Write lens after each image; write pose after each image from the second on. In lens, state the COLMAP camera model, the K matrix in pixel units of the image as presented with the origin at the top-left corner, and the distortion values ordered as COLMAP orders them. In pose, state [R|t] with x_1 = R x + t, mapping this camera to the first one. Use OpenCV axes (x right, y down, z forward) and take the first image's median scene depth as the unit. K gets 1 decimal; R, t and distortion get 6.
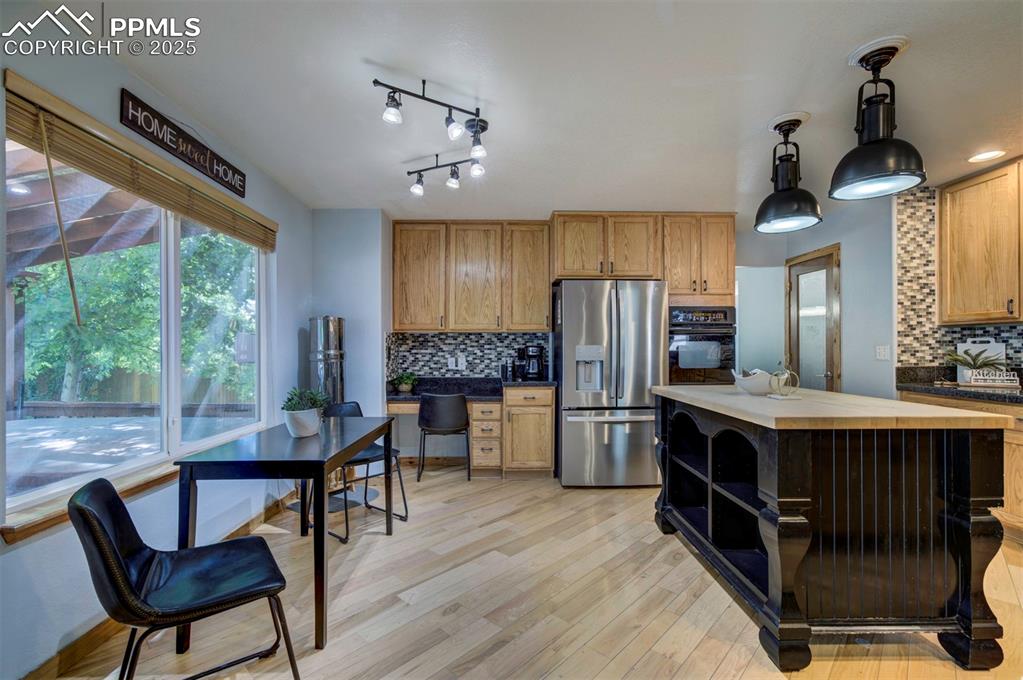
lens RADIAL K [[446.4, 0, 507.5], [0, 446.4, 343.2], [0, 0, 1]] dist [0.001554, 0.000879]
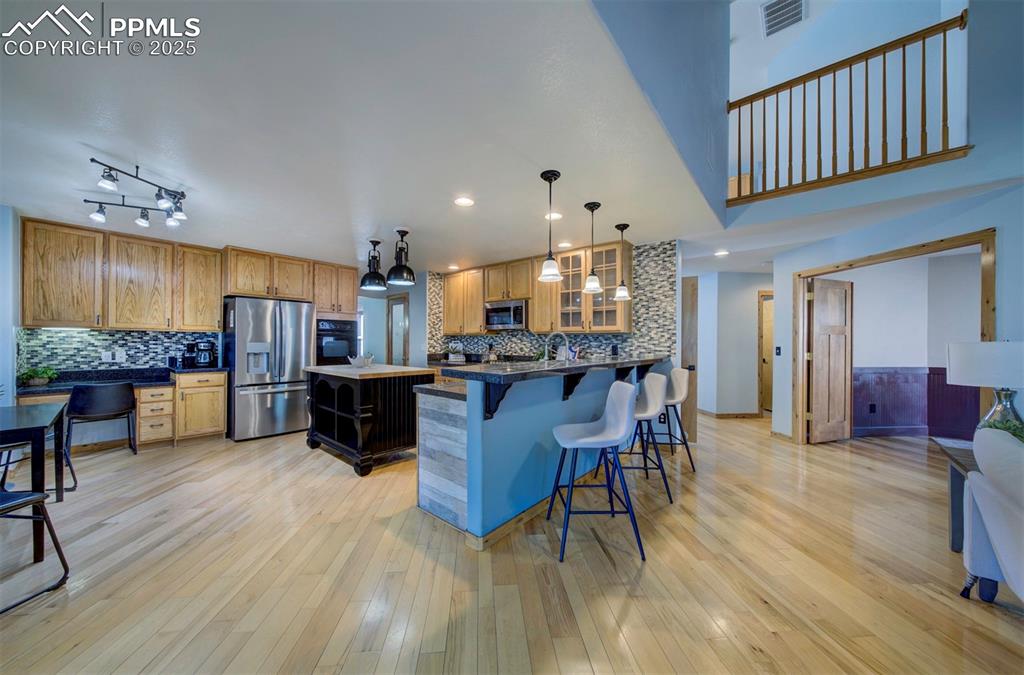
lens RADIAL K [[349.8, 0, 504.0], [0, 349.8, 347.0], [0, 0, 1]] dist [0.009640, 0.000107]
pose [[0.673789, -0.001992, 0.738921, -0.130765], [-0.017766, 0.999664, 0.018895, -0.016714], [-0.738710, -0.025859, 0.673527, -0.392039]]
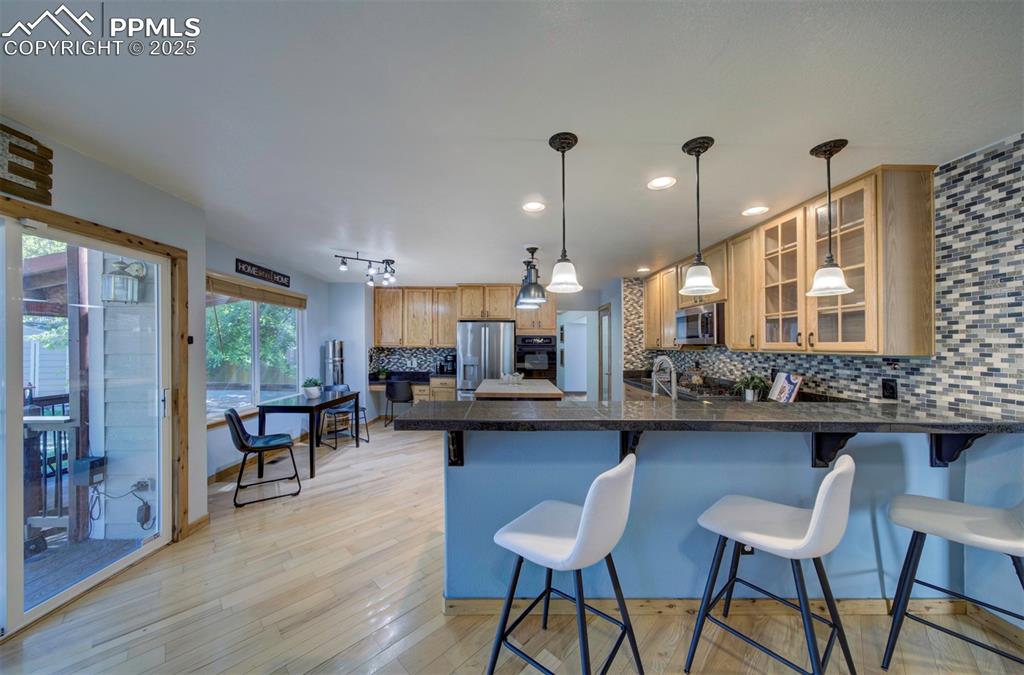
lens RADIAL K [[349.8, 0, 504.0], [0, 349.8, 347.0], [0, 0, 1]] dist [0.009640, 0.000107]
pose [[0.999519, 0.011784, -0.028703, 0.361700], [-0.011253, 0.999764, 0.018584, -0.064046], [0.028915, -0.018252, 0.999415, -0.483942]]
